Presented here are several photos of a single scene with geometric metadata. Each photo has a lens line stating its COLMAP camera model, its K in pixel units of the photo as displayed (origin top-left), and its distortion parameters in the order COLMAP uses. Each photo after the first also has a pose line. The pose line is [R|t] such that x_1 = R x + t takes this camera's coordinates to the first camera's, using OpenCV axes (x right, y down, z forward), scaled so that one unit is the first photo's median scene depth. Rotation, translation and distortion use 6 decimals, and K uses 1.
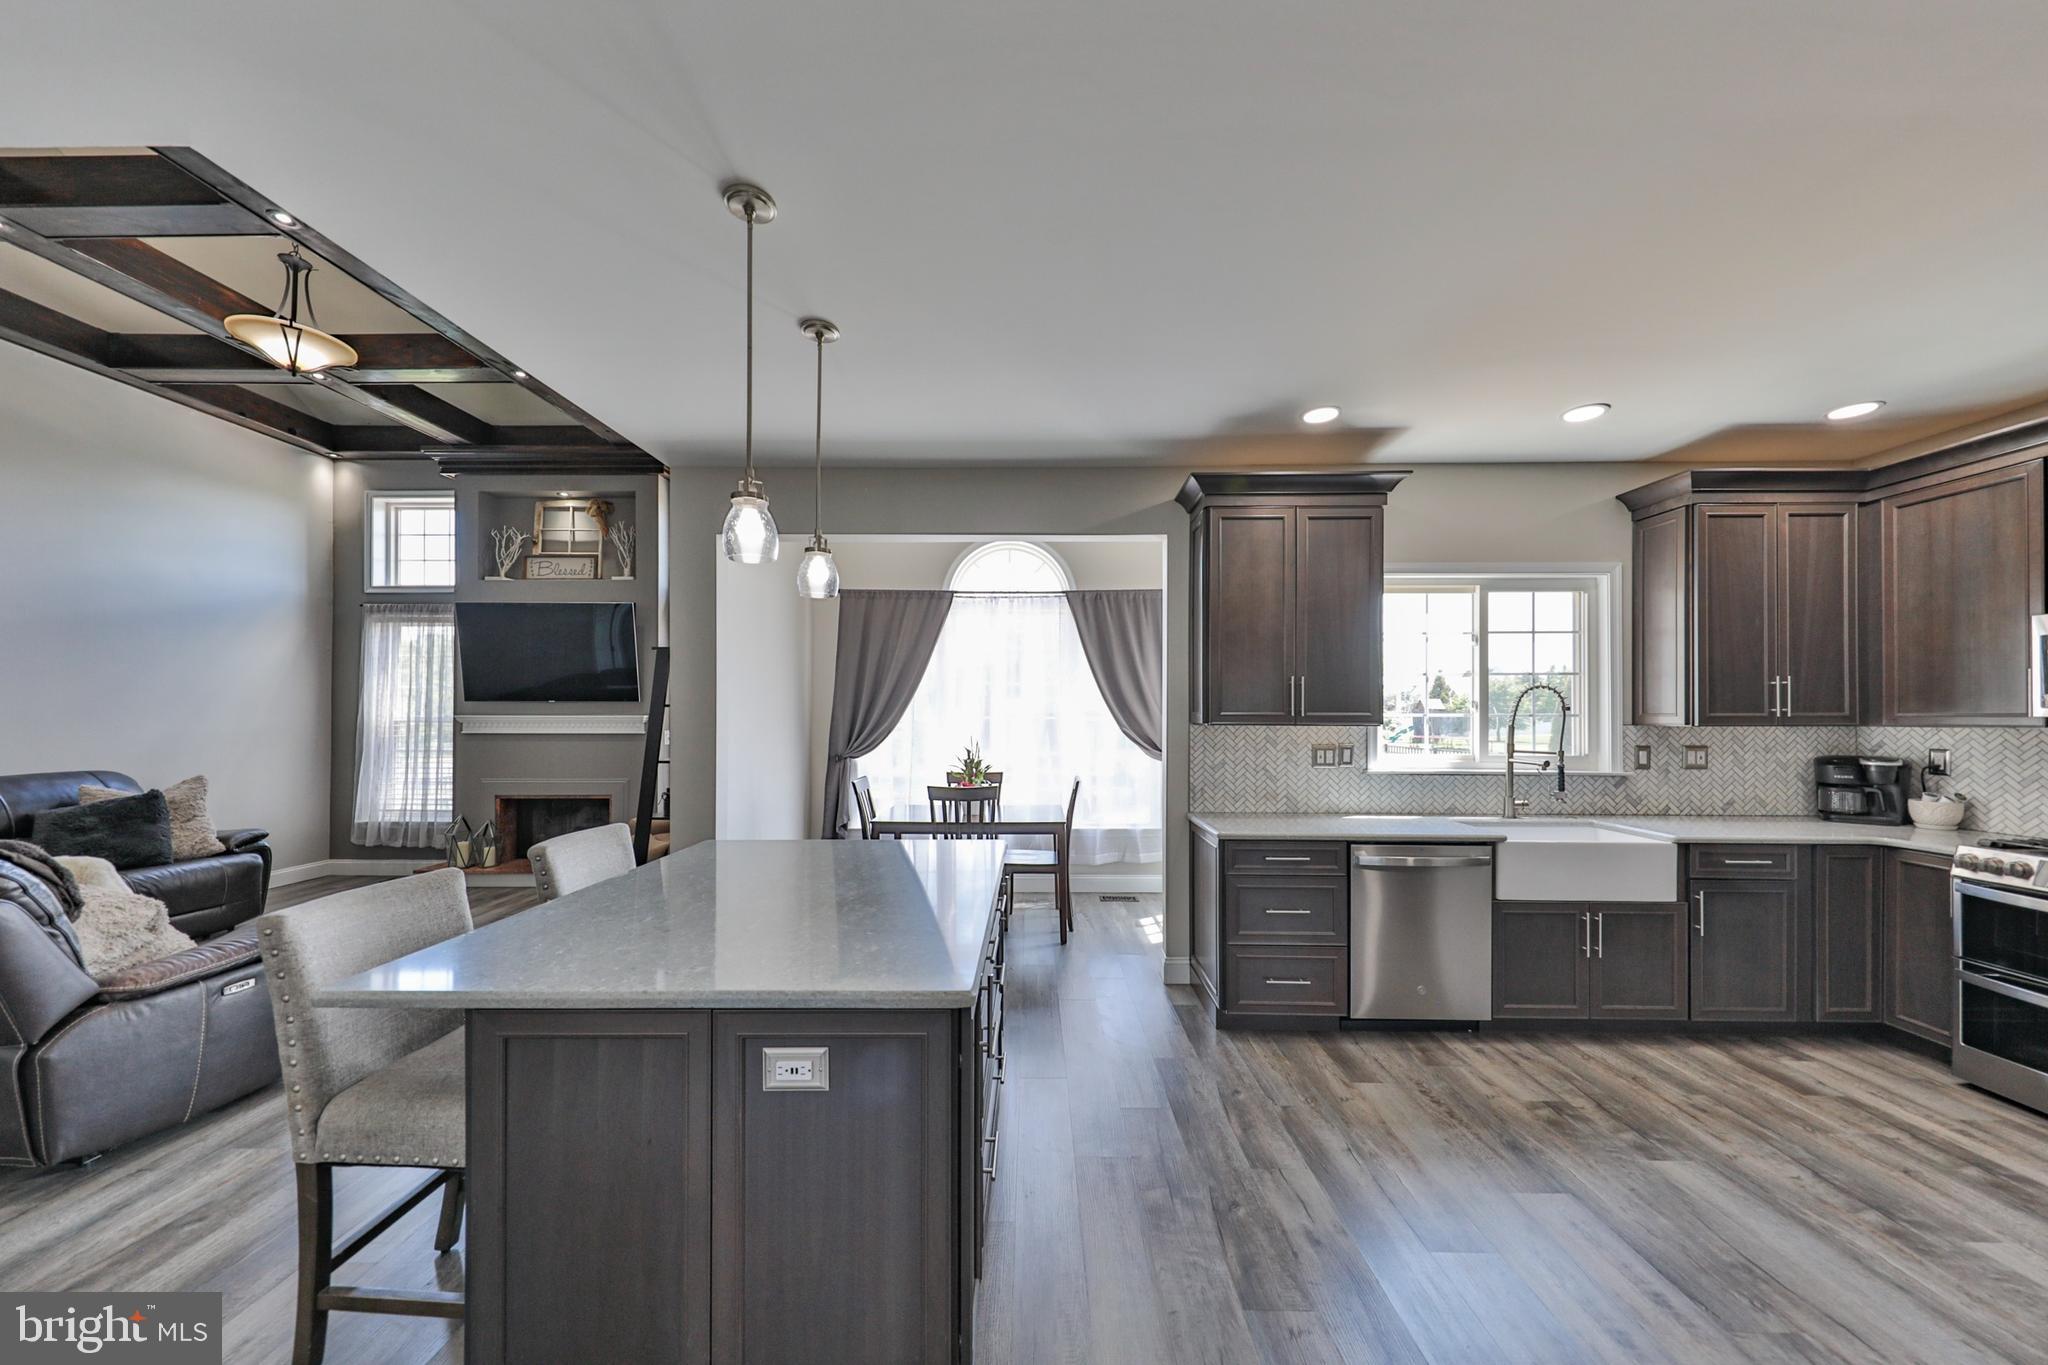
lens RADIAL K [[694.8, 0, 1012.6], [0, 694.8, 710.8], [0, 0, 1]] dist [0.013224, -0.000054]
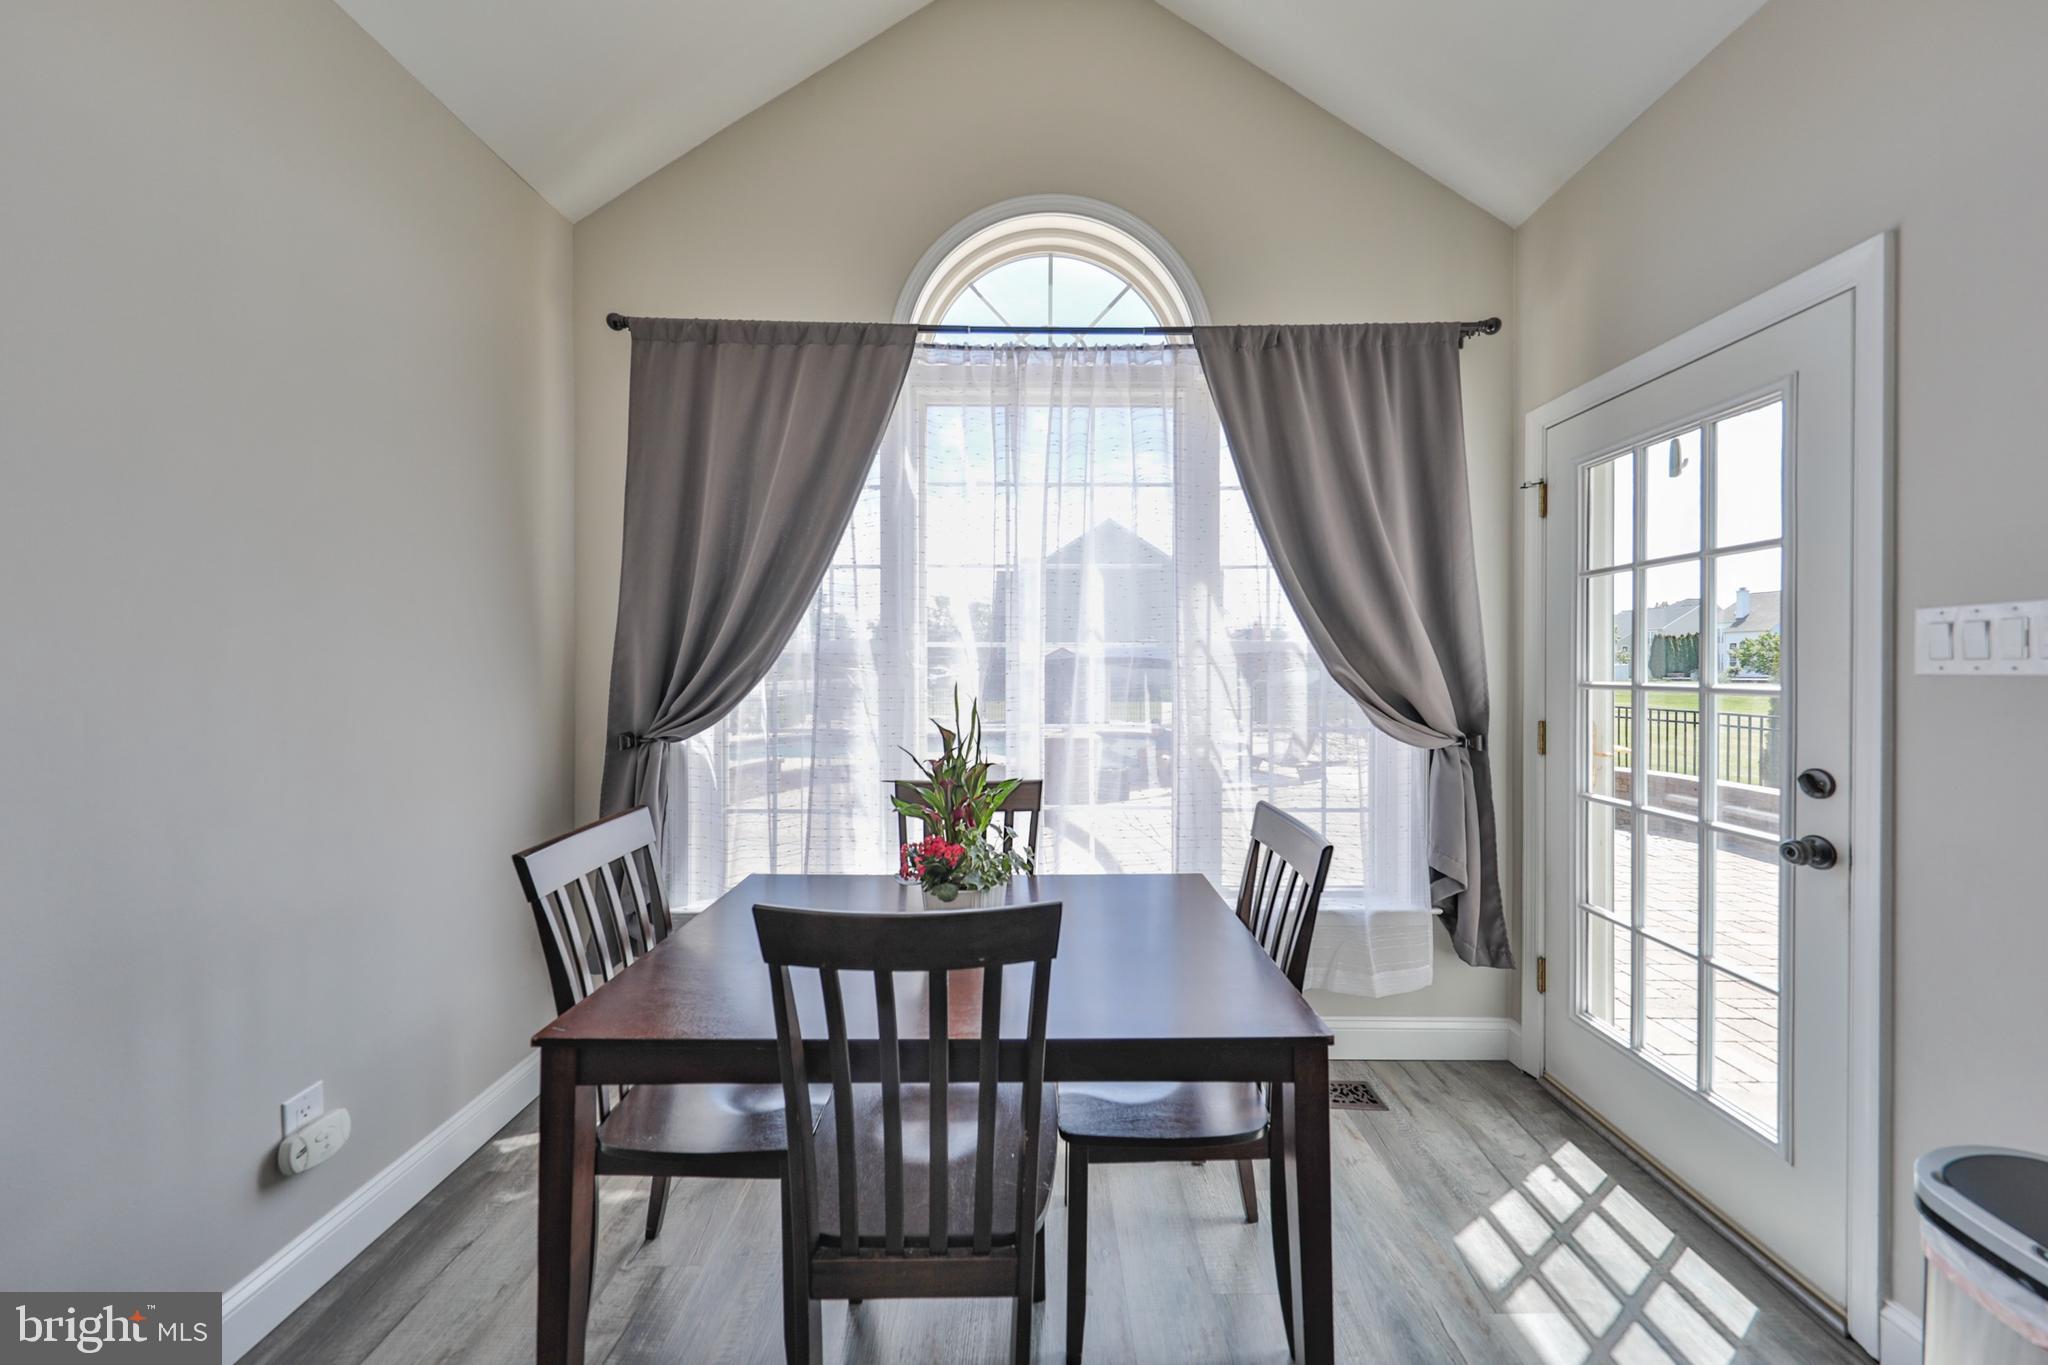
lens RADIAL K [[693.4, 0, 1022.8], [0, 693.4, 671.4], [0, 0, 1]] dist [-0.000567, -0.000258]
pose [[0.999804, -0.001765, 0.019732, -0.043772], [0.001520, 0.999921, 0.012450, 0.032040], [-0.019752, -0.012418, 0.999728, 0.862431]]
